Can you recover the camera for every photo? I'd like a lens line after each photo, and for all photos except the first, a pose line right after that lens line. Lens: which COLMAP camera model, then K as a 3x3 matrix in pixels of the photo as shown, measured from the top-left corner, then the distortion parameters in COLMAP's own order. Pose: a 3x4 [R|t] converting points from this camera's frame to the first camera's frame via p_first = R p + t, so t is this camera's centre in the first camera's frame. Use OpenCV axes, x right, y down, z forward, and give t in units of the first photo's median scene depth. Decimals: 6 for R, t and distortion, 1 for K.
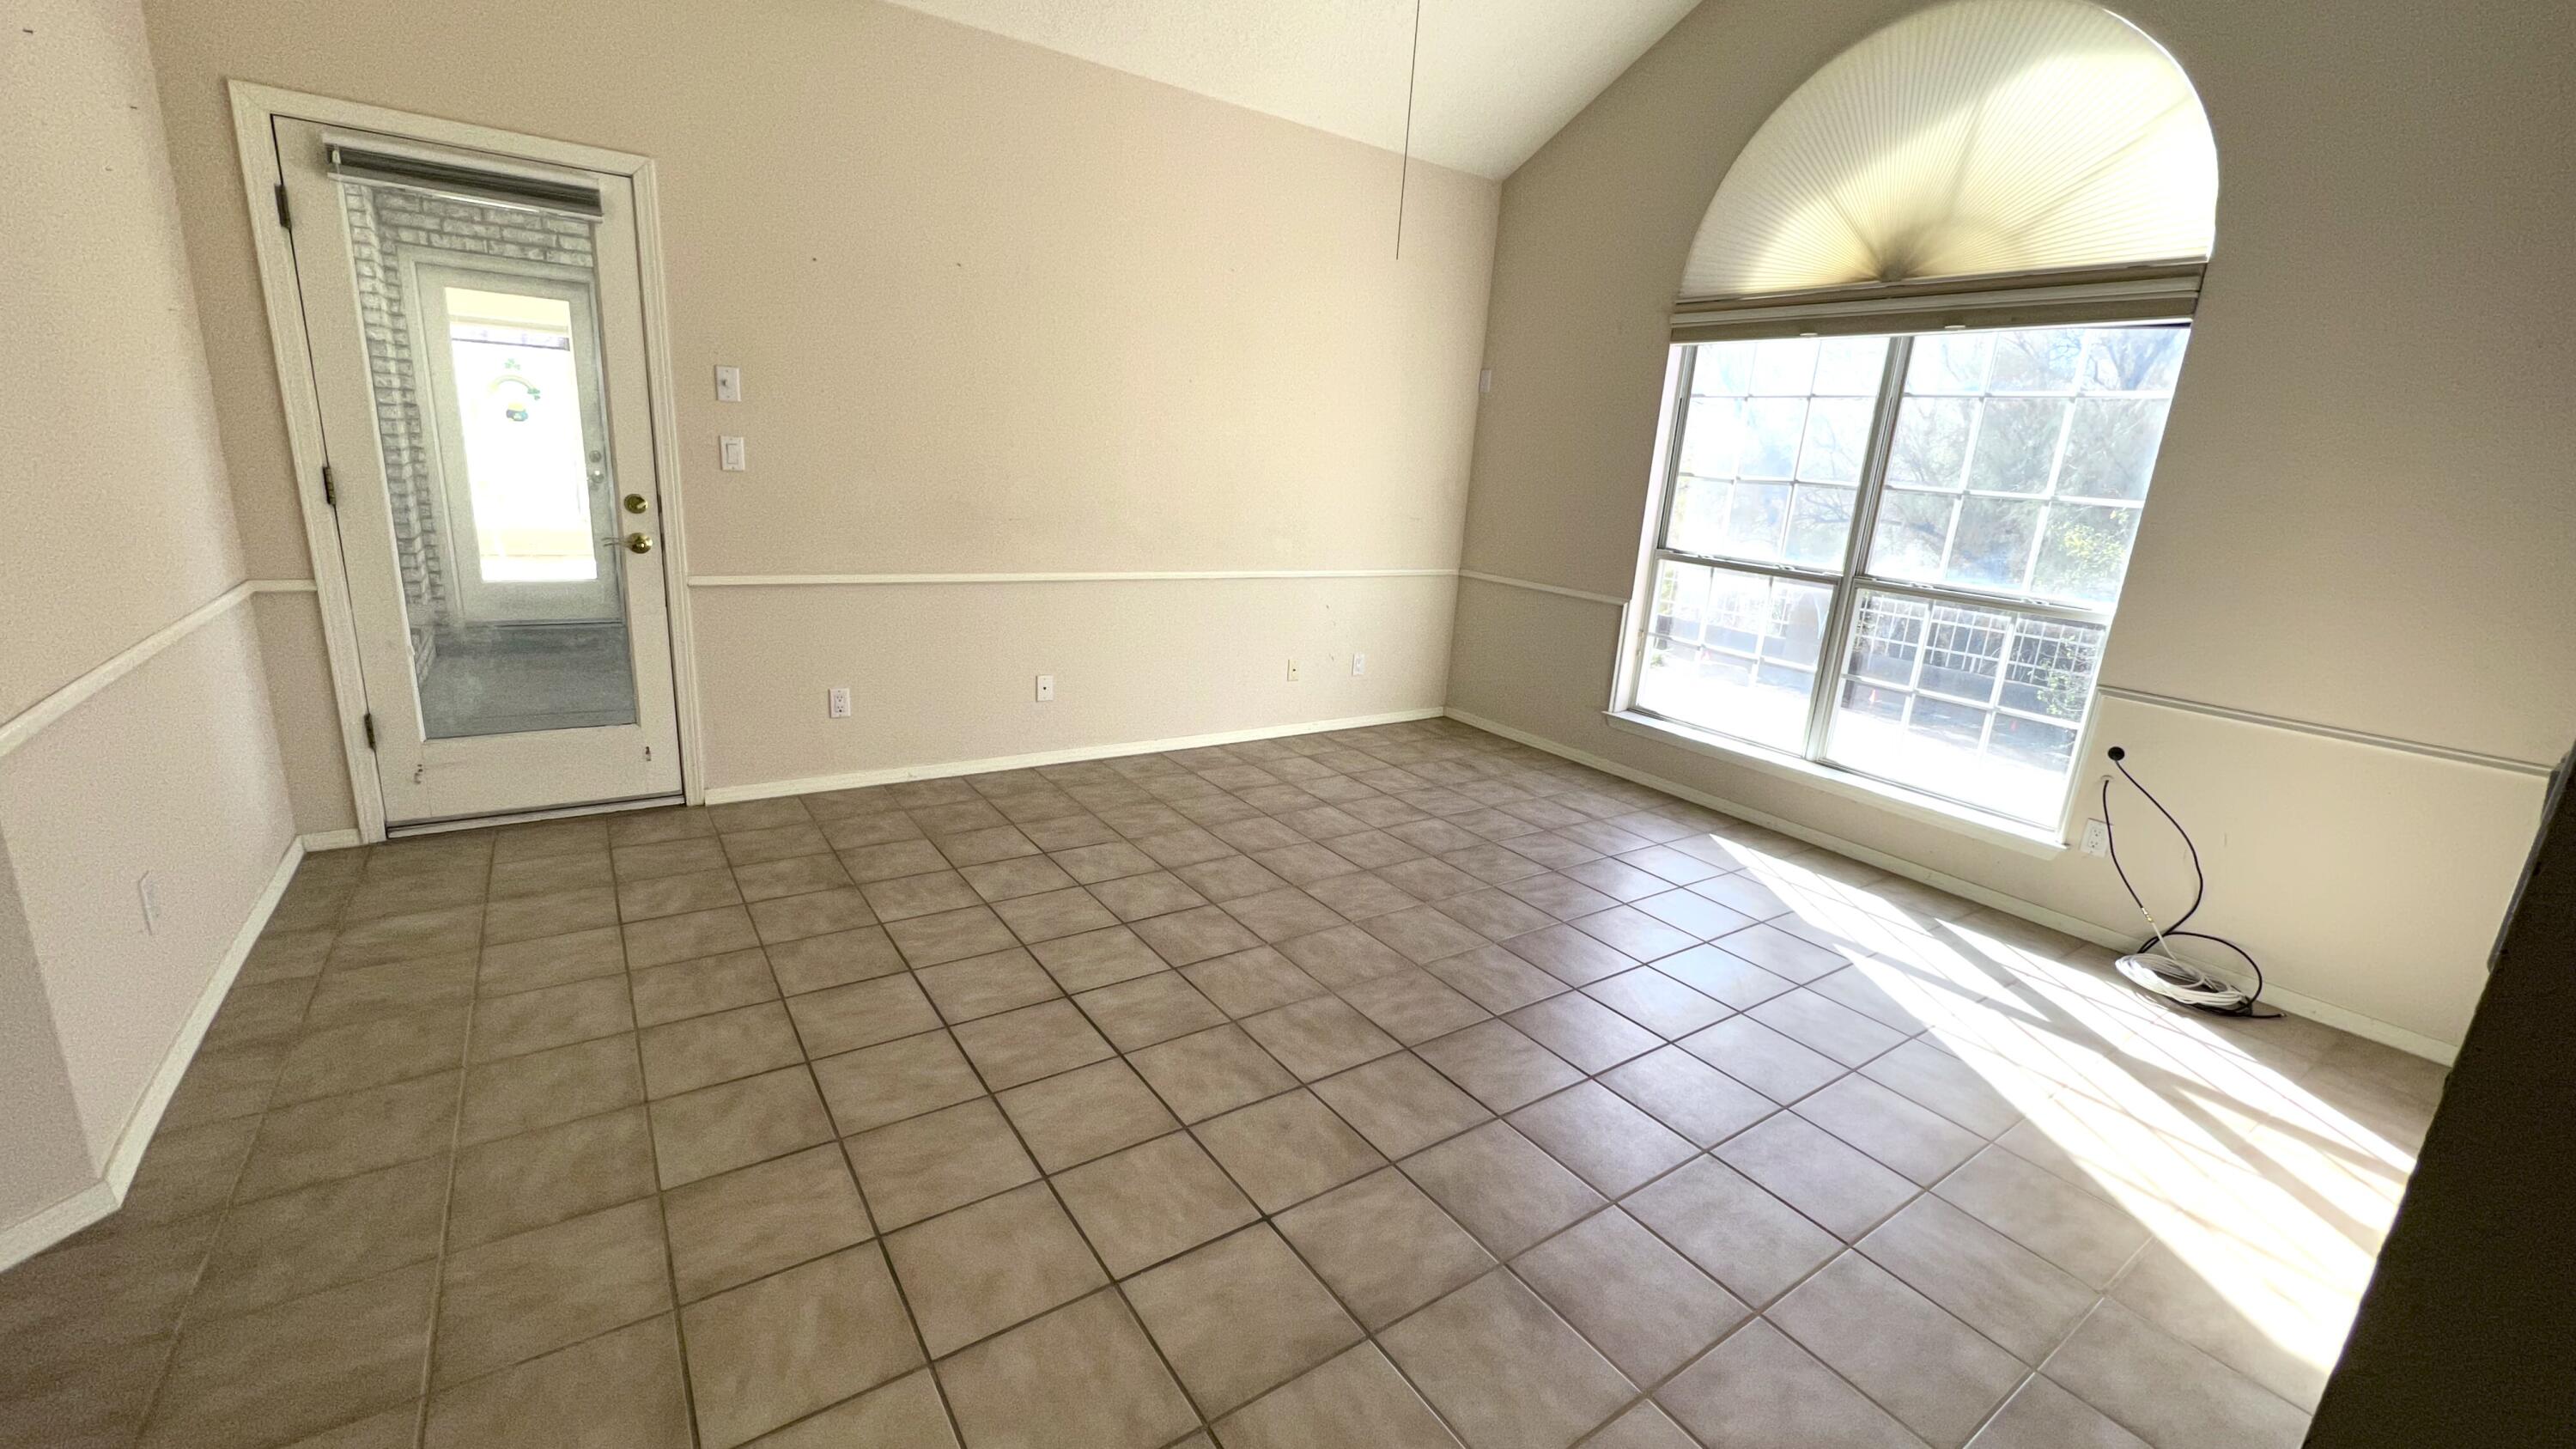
lens RADIAL K [[1034.8, 0, 1289.3], [0, 1034.8, 720.6], [0, 0, 1]] dist [-0.001683, -0.000356]
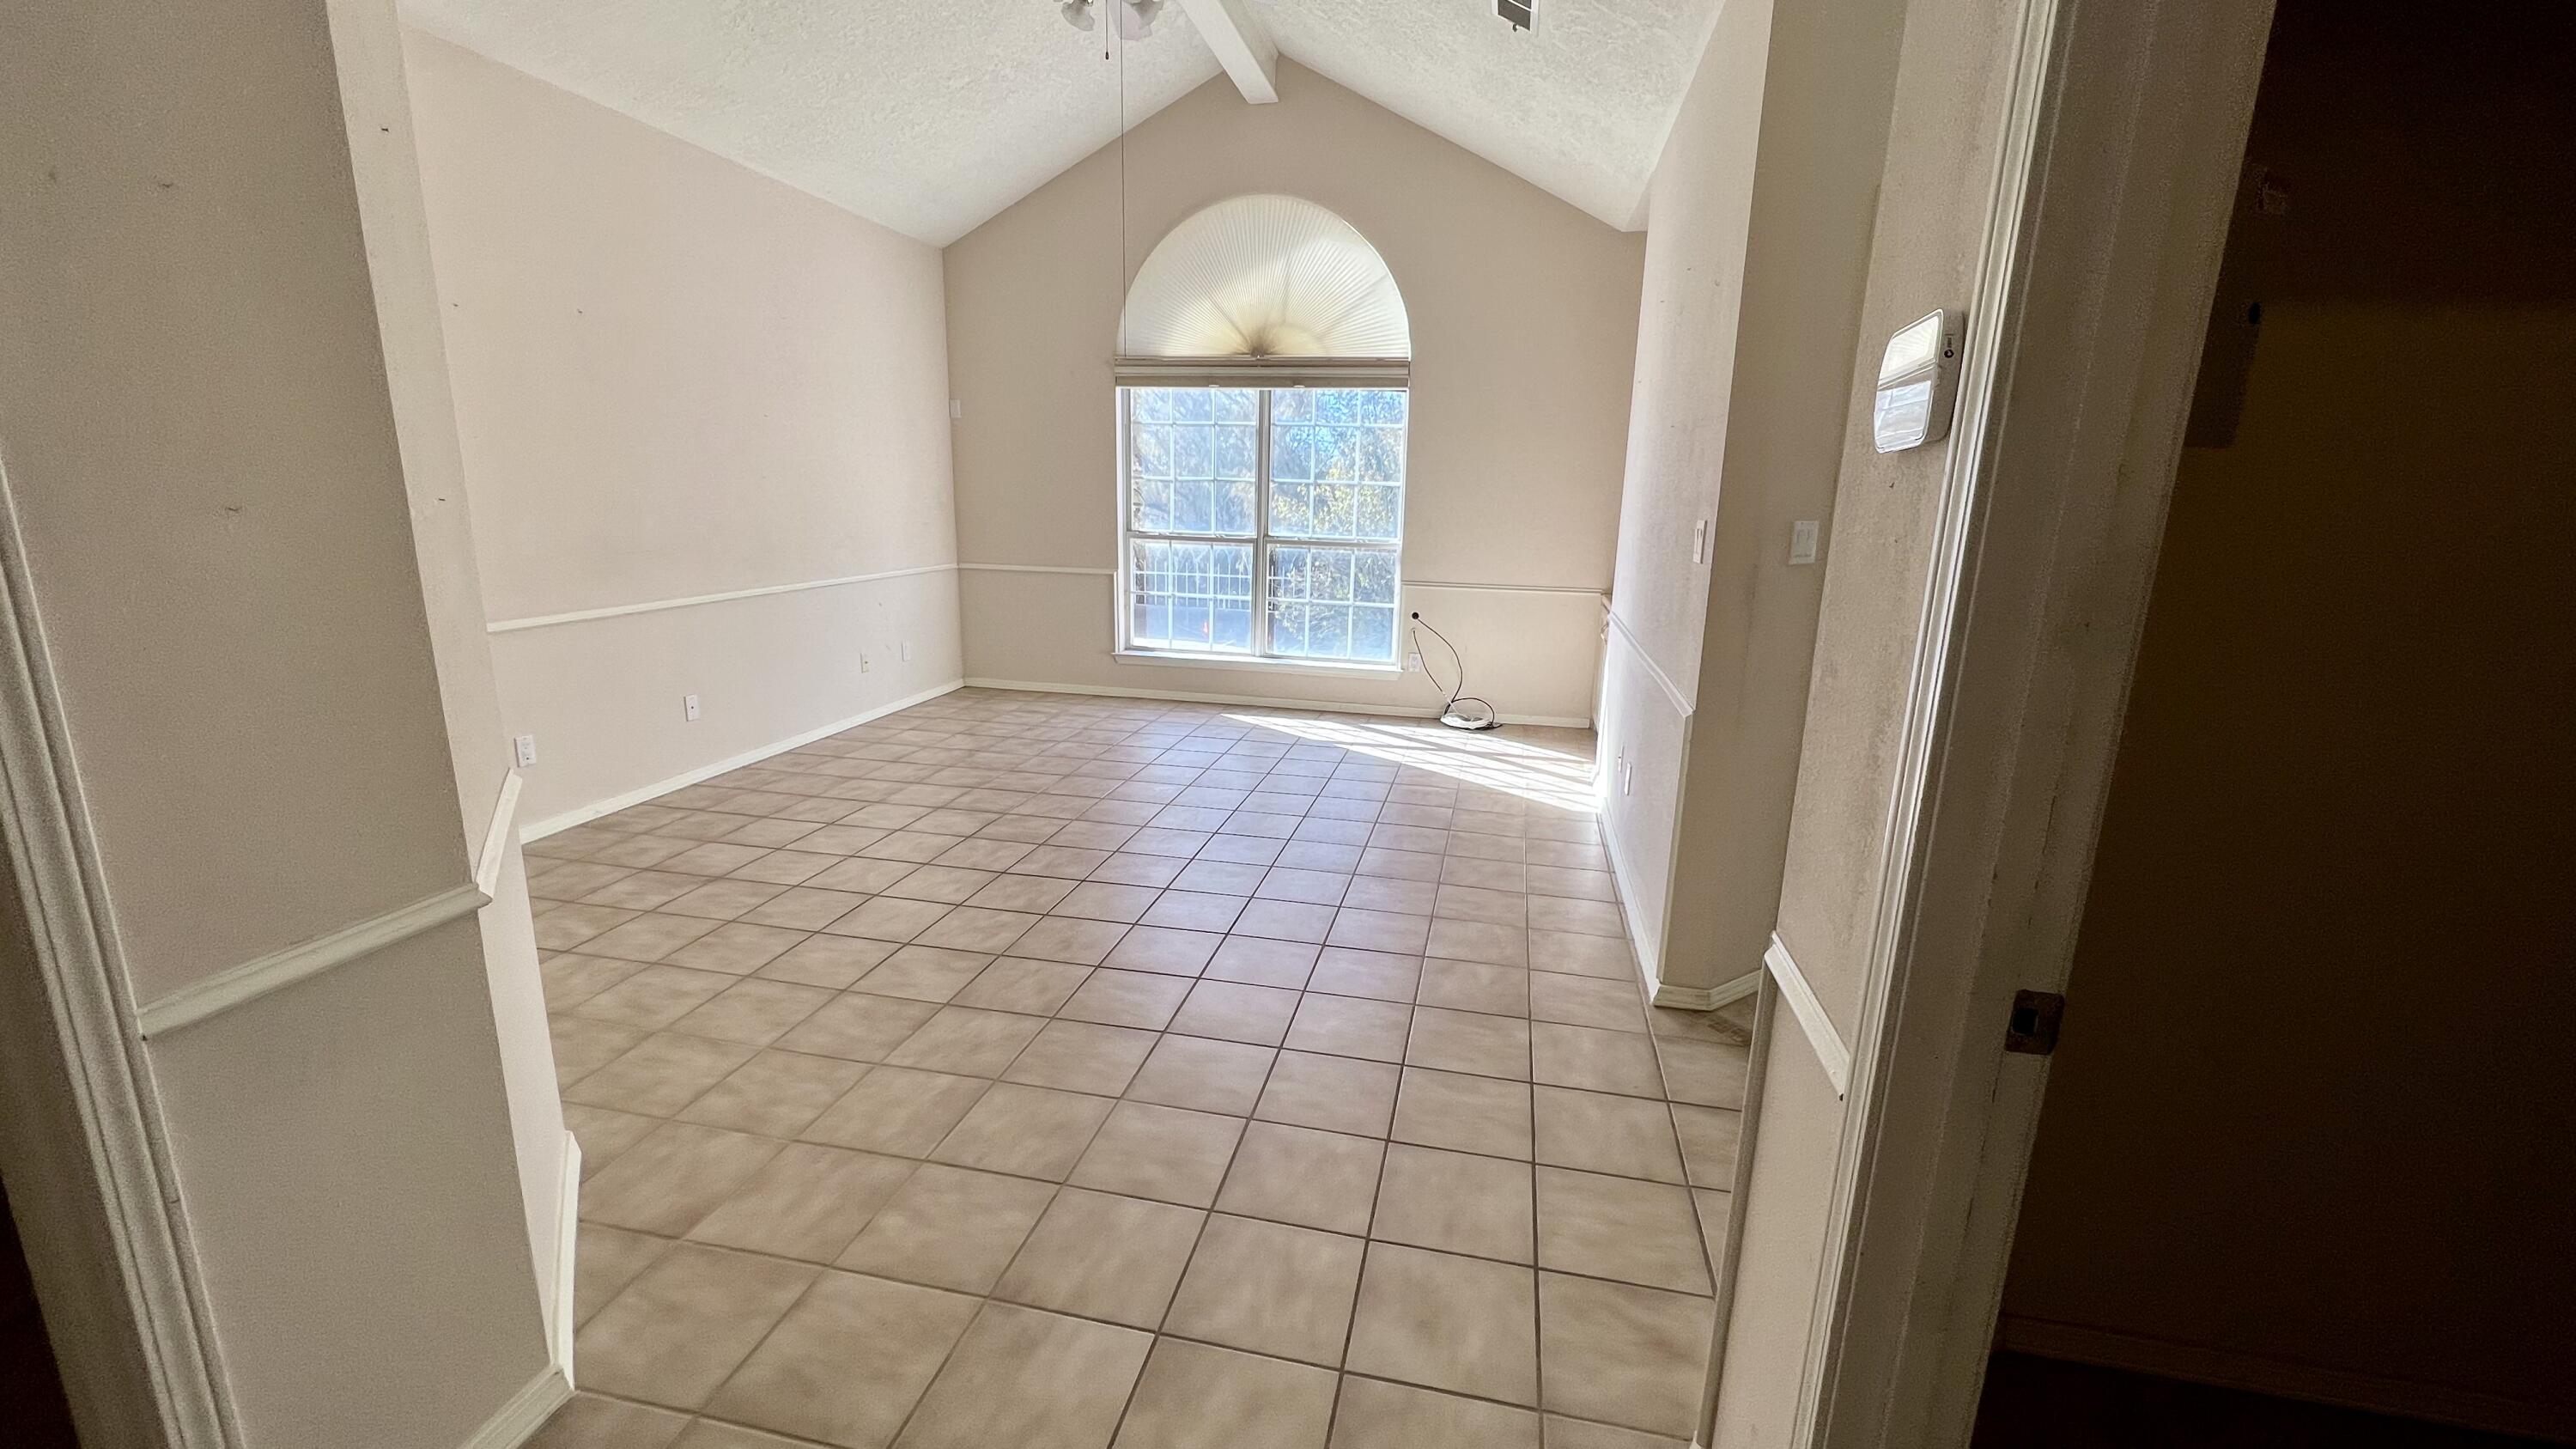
lens RADIAL K [[1030.9, 0, 1290.7], [0, 1030.9, 726.9], [0, 0, 1]] dist [0.000809, -0.000481]
pose [[0.728681, -0.204233, 0.653692, -0.580000], [0.196158, 0.976749, 0.086505, 0.020045], [-0.656160, 0.065192, 0.751801, -0.233870]]
